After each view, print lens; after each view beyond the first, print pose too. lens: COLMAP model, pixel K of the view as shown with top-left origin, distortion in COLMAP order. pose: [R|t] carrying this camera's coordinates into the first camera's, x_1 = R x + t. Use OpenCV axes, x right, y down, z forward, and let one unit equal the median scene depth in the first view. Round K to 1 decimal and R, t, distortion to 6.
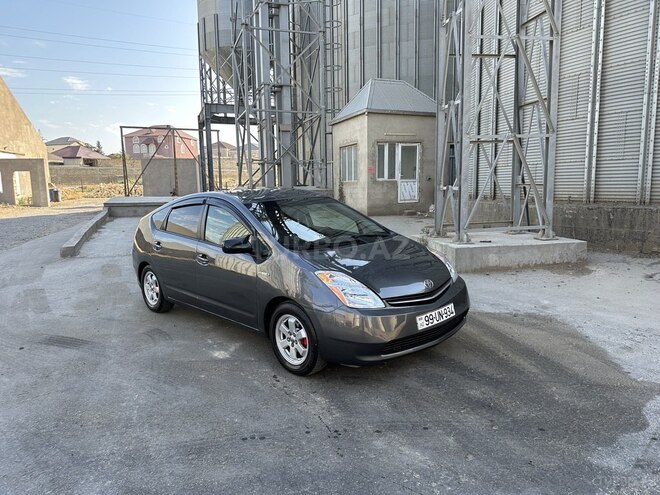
lens RADIAL K [[469.5, 0, 323.5], [0, 469.5, 248.5], [0, 0, 1]] dist [0.020921, -0.037846]
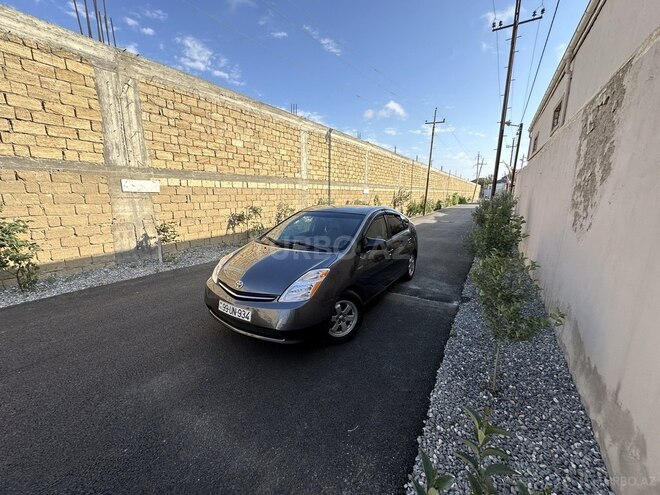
lens RADIAL K [[264.3, 0, 325.7], [0, 264.3, 245.6], [0, 0, 1]] dist [-0.003540, 0.000390]
pose [[0.235379, 0.210595, -0.948813, 0.721479], [-0.173933, 0.969609, 0.172062, -0.146354], [0.956213, 0.124531, 0.264855, 0.791283]]
